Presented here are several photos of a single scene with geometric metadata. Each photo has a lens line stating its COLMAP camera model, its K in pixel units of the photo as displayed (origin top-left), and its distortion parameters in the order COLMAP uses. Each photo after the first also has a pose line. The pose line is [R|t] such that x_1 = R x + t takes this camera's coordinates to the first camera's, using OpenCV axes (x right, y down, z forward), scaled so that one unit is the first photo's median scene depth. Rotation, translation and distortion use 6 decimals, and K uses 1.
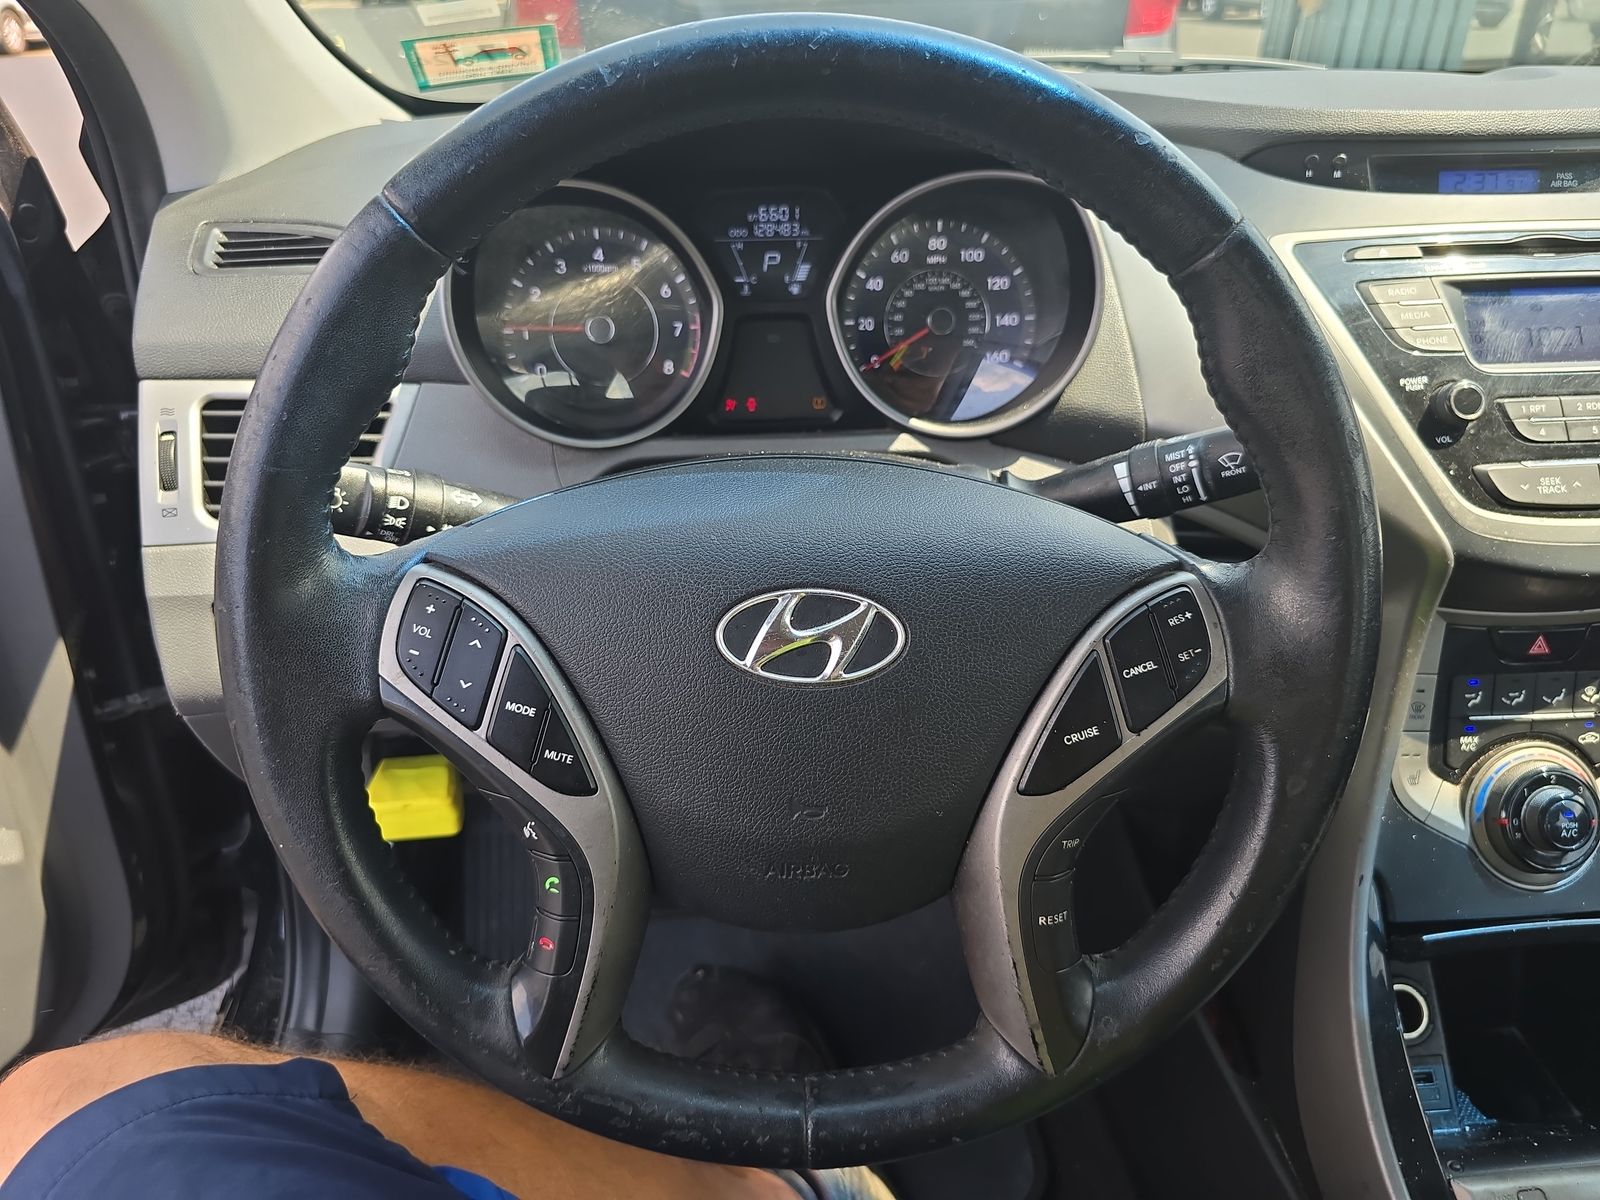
lens RADIAL K [[1097.9, 0, 794.0], [0, 1097.9, 603.2], [0, 0, 1]] dist [0.016820, -0.026067]
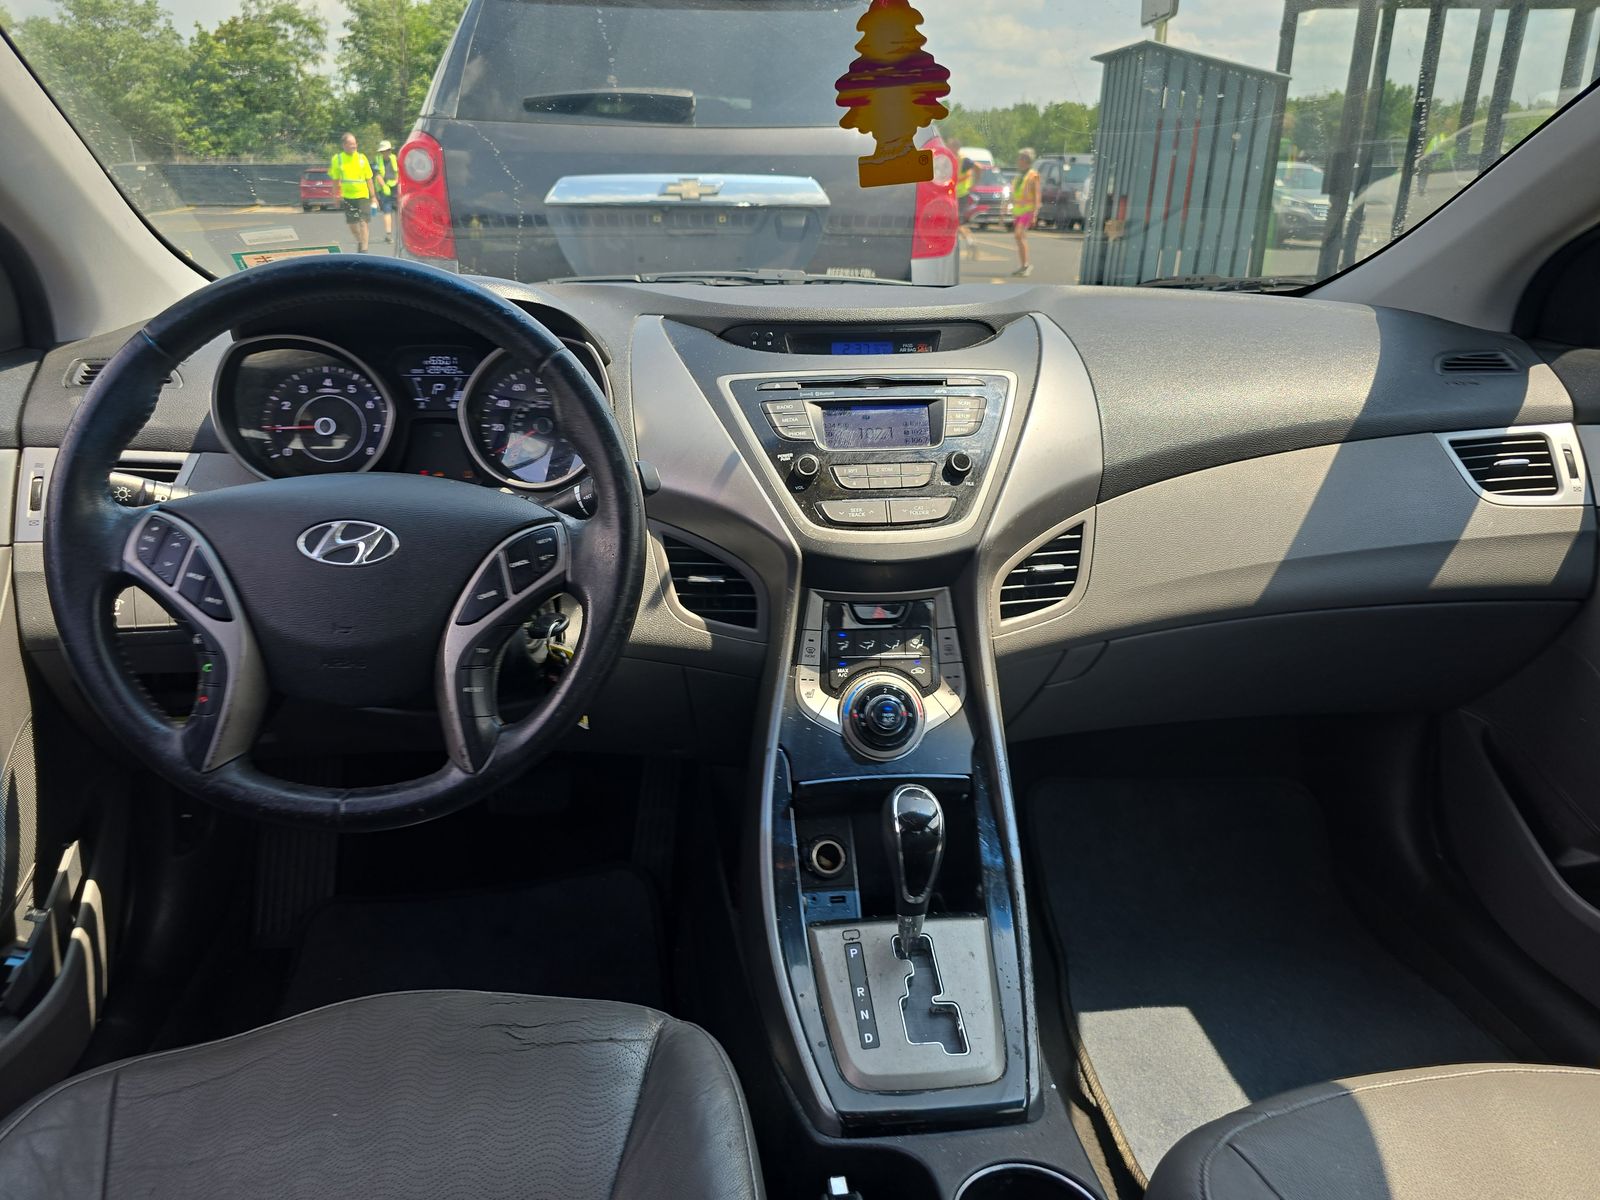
lens RADIAL K [[1097.9, 0, 793.7], [0, 1097.9, 612.2], [0, 0, 1]] dist [0.016820, -0.026067]
pose [[0.997916, 0.004430, 0.064374, 0.418512], [0.005644, 0.987824, -0.155474, 0.282867], [-0.064279, 0.155513, 0.985740, -0.610158]]
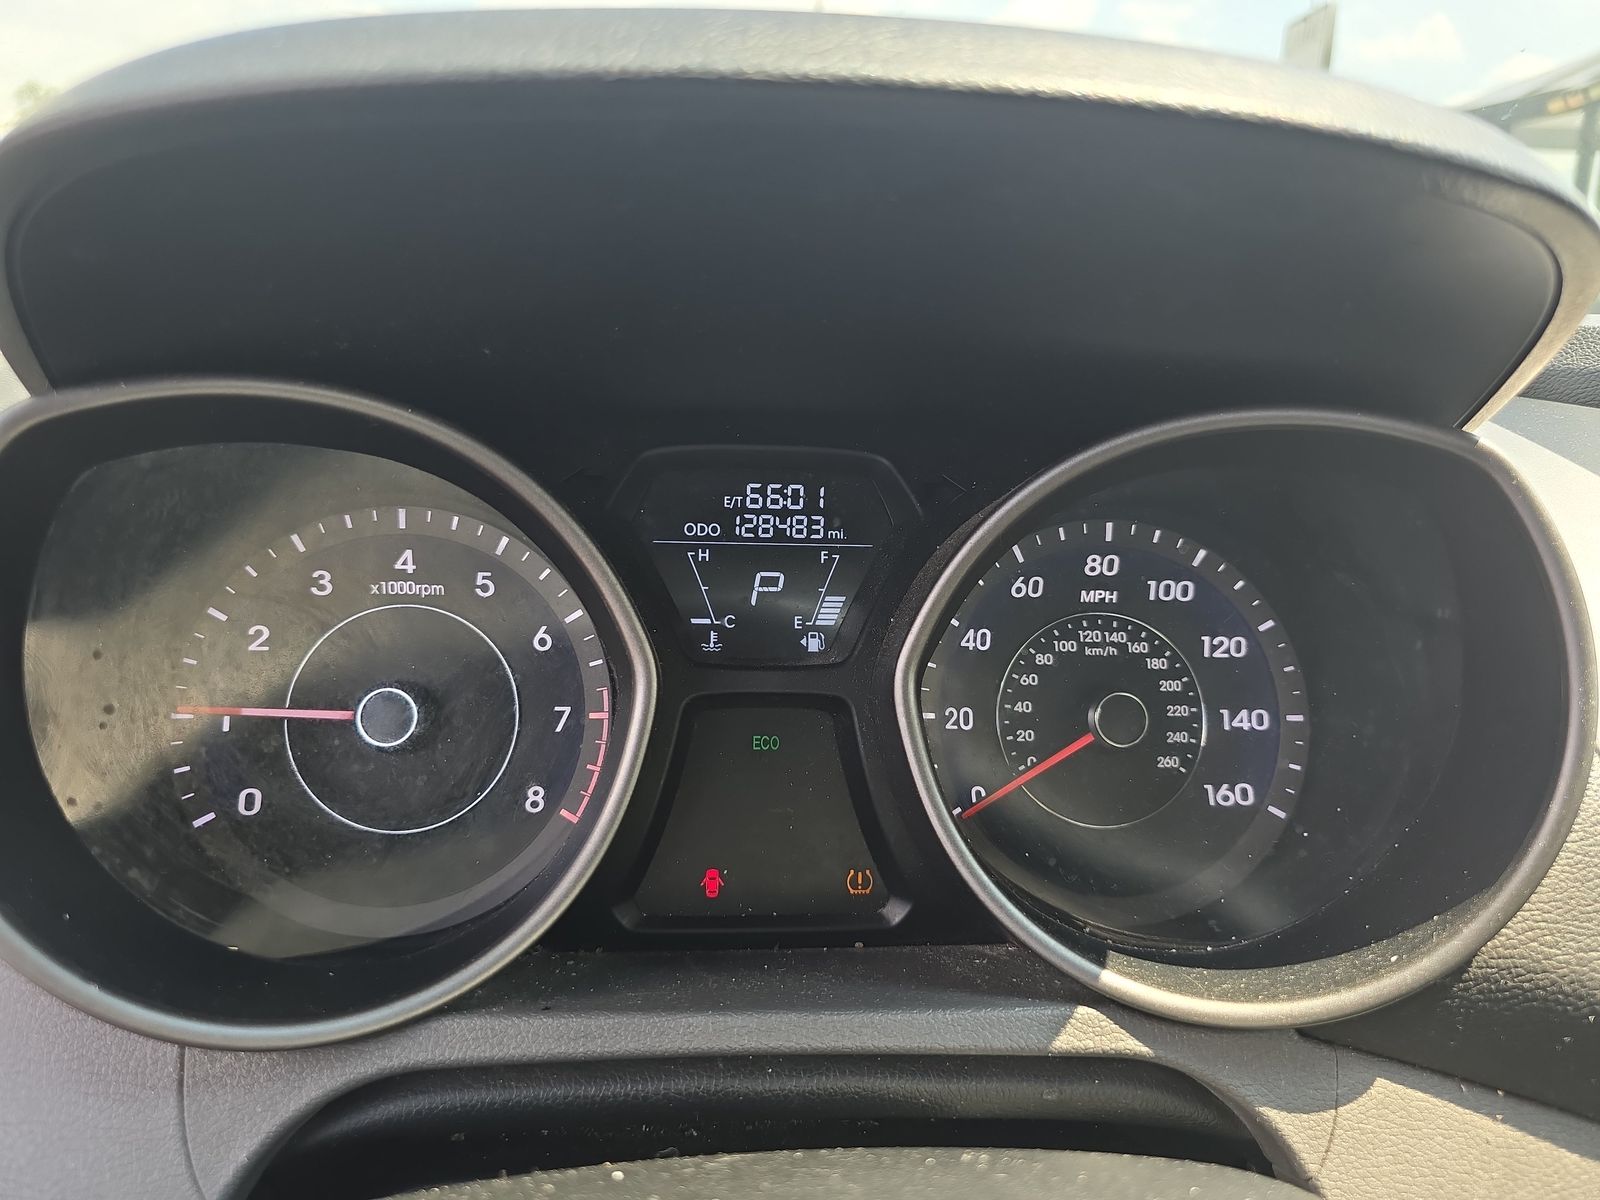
lens RADIAL K [[1097.9, 0, 802.1], [0, 1097.9, 605.9], [0, 0, 1]] dist [0.016820, -0.026067]
pose [[0.998654, 0.035619, 0.037702, -0.024076], [-0.023436, 0.958354, -0.284618, -0.172105], [-0.046269, 0.283352, 0.957899, 0.558951]]
